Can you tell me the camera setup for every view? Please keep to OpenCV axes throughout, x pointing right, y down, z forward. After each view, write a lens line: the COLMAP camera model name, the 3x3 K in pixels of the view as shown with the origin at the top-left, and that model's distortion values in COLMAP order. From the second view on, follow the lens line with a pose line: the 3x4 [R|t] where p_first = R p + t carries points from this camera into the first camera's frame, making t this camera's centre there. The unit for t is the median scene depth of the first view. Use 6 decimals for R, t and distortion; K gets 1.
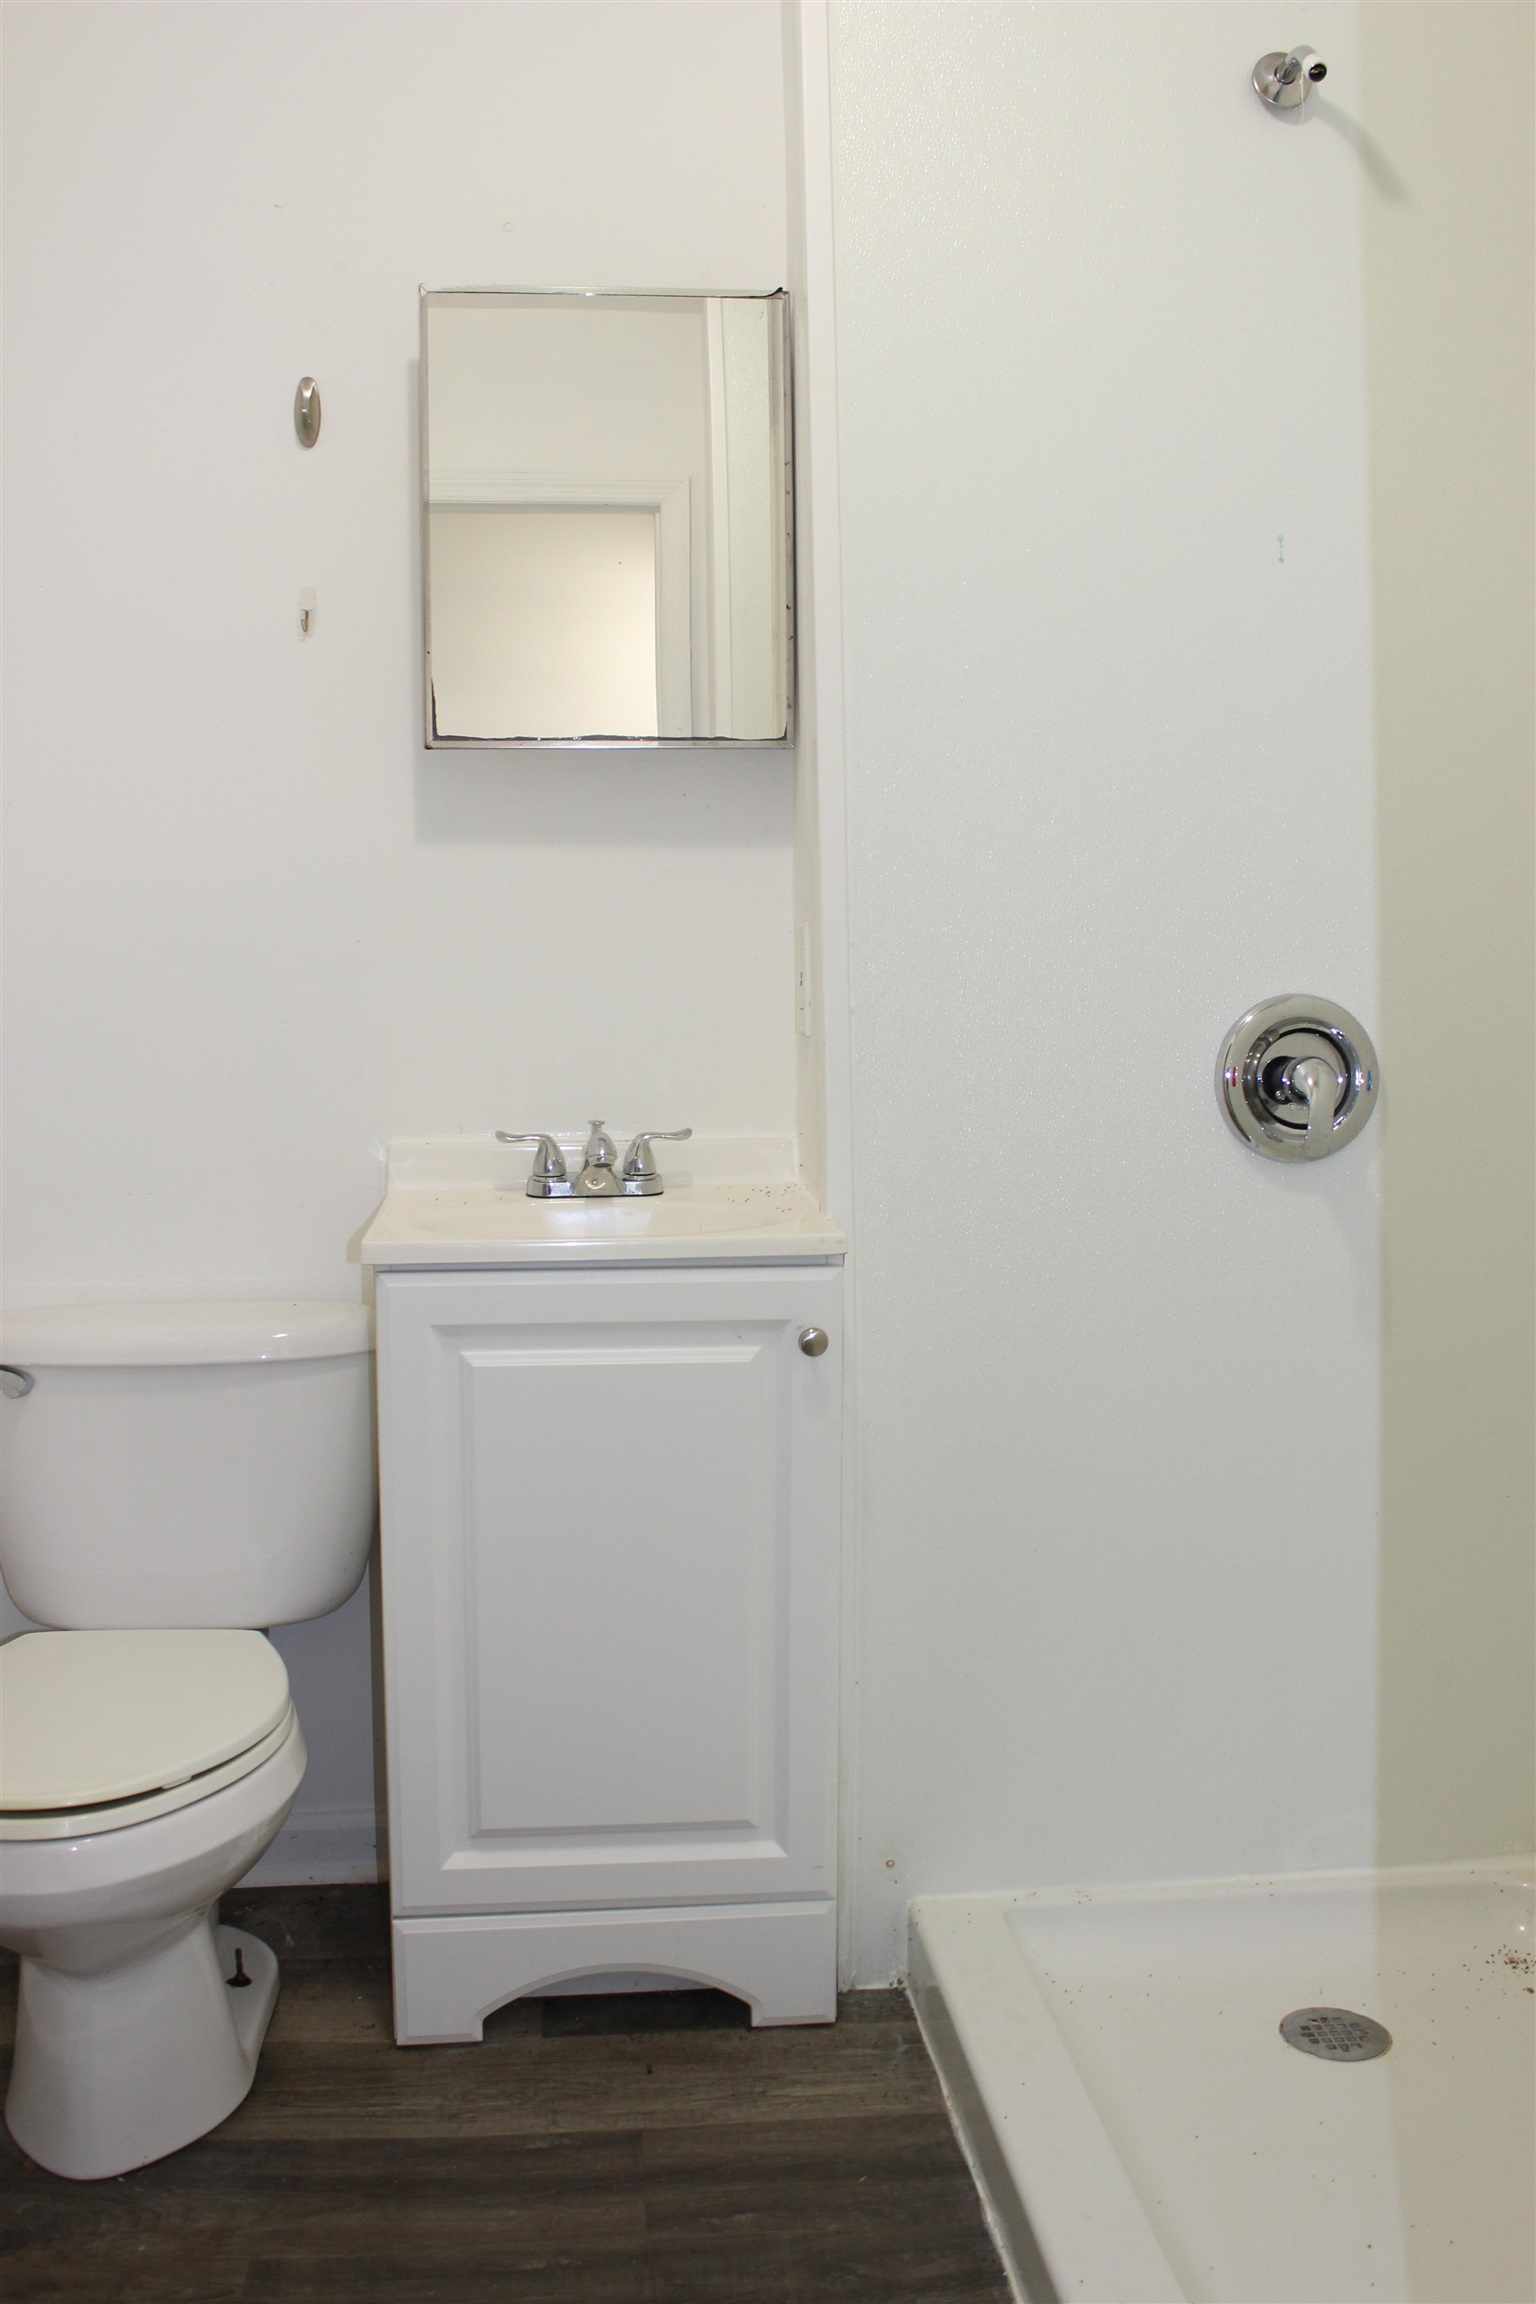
lens RADIAL K [[2063.9, 0, 708.5], [0, 2063.9, 1132.0], [0, 0, 1]] dist [-0.158210, 0.142339]
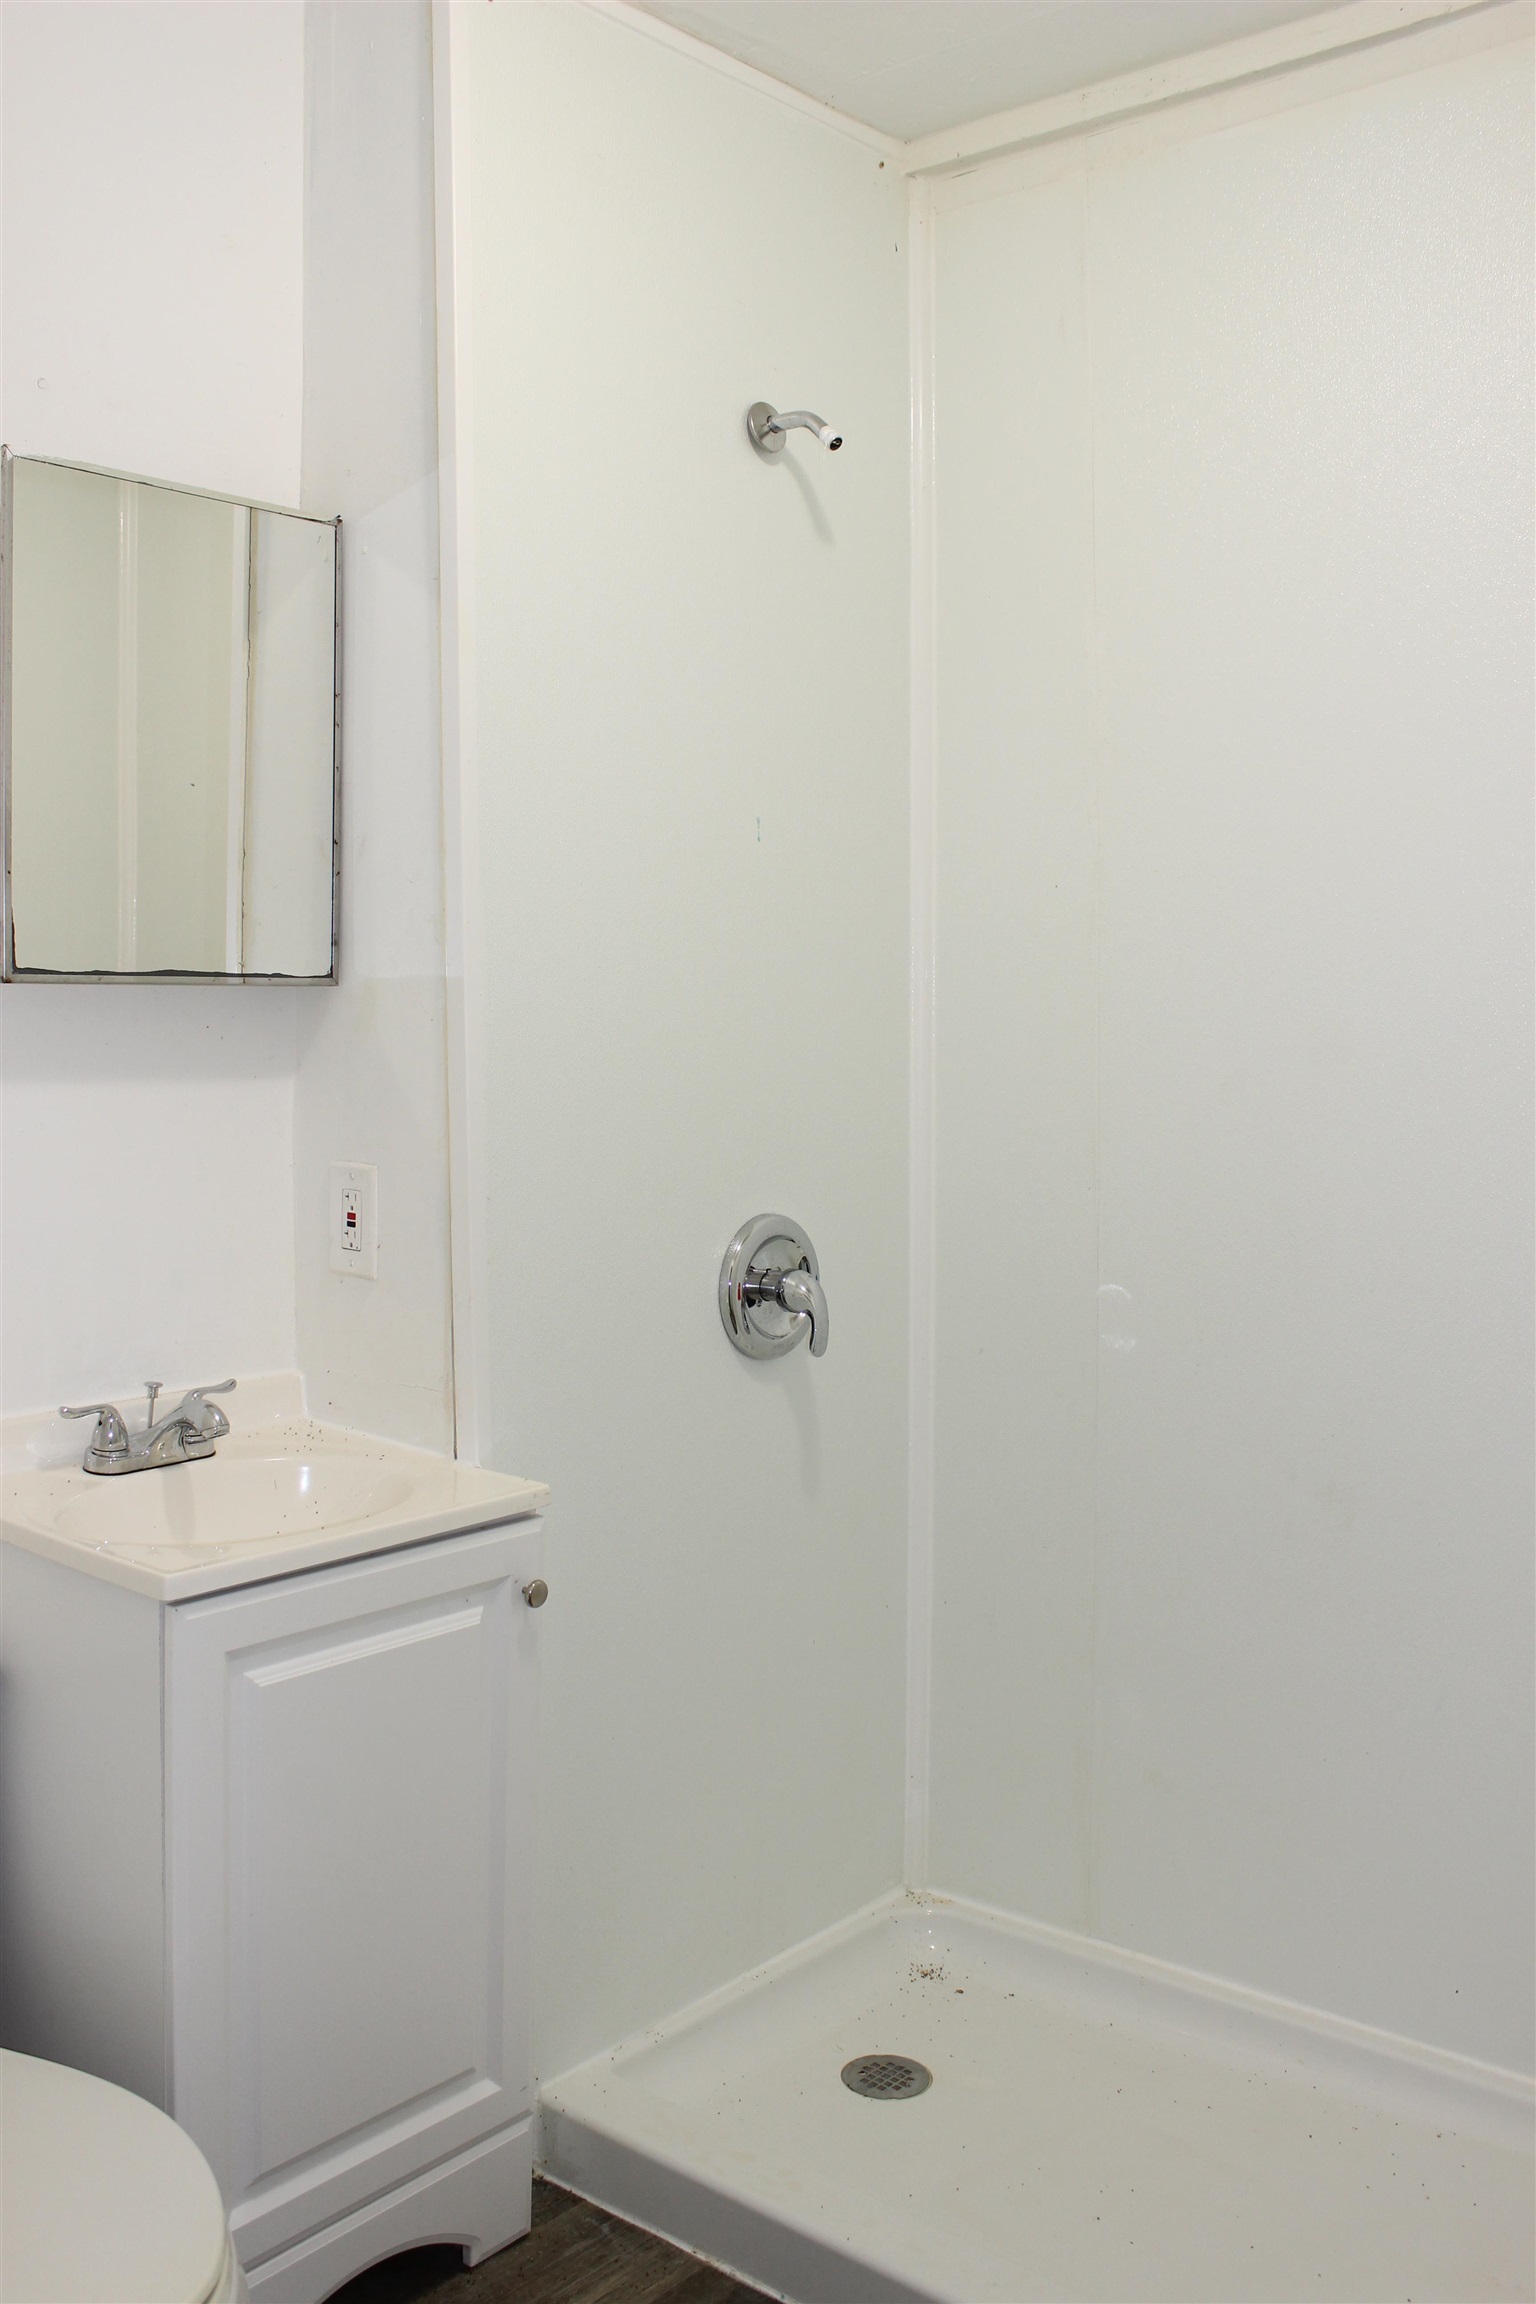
lens RADIAL K [[2063.9, 0, 708.5], [0, 2063.9, 1132.0], [0, 0, 1]] dist [-0.158210, 0.142339]
pose [[0.710499, -0.032517, 0.702947, -0.535741], [0.039551, 0.999198, 0.006245, -0.118048], [-0.702586, 0.023365, 0.711215, 0.178831]]
